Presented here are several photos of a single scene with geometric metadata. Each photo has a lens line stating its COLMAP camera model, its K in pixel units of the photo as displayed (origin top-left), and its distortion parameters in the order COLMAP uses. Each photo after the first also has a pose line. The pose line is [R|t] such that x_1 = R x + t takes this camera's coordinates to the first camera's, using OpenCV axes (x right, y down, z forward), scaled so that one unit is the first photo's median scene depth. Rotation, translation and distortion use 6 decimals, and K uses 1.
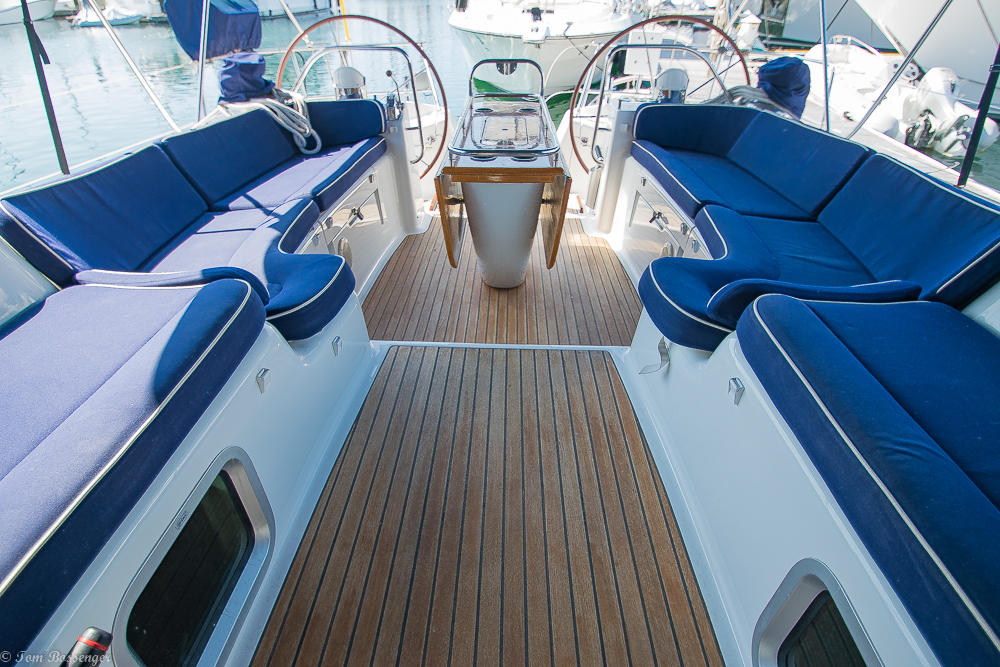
lens RADIAL K [[528.1, 0, 486.7], [0, 528.1, 330.0], [0, 0, 1]] dist [-0.000271, -0.019524]
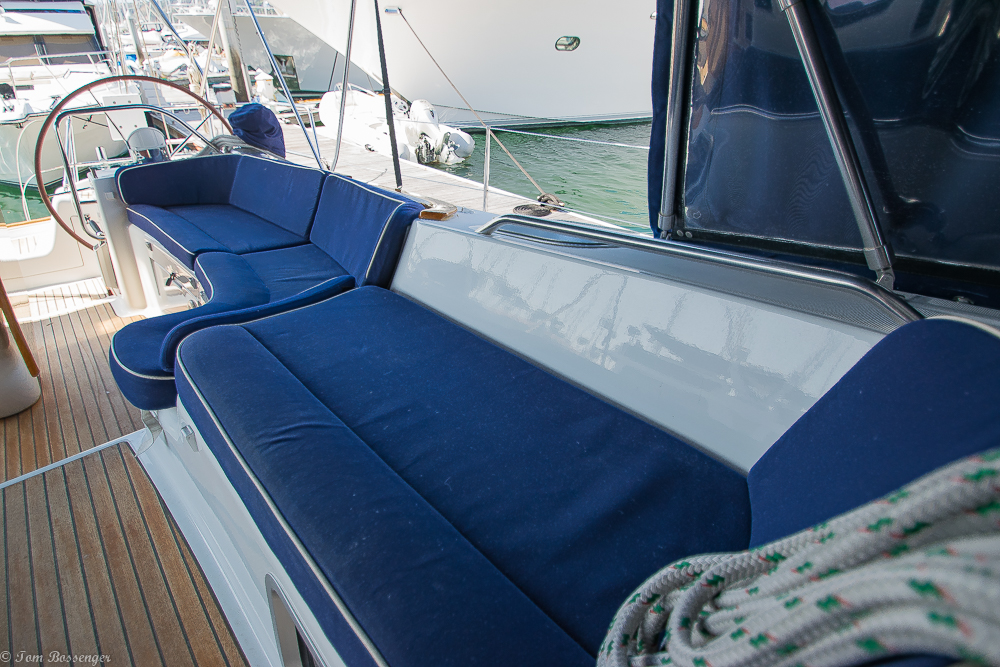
lens RADIAL K [[510.4, 0, 486.4], [0, 510.4, 335.8], [0, 0, 1]] dist [-0.004575, -0.015413]
pose [[0.749243, -0.344091, 0.565894, 0.186768], [0.382617, 0.922314, 0.054226, 0.044356], [-0.540591, 0.175893, 0.822693, -0.031587]]
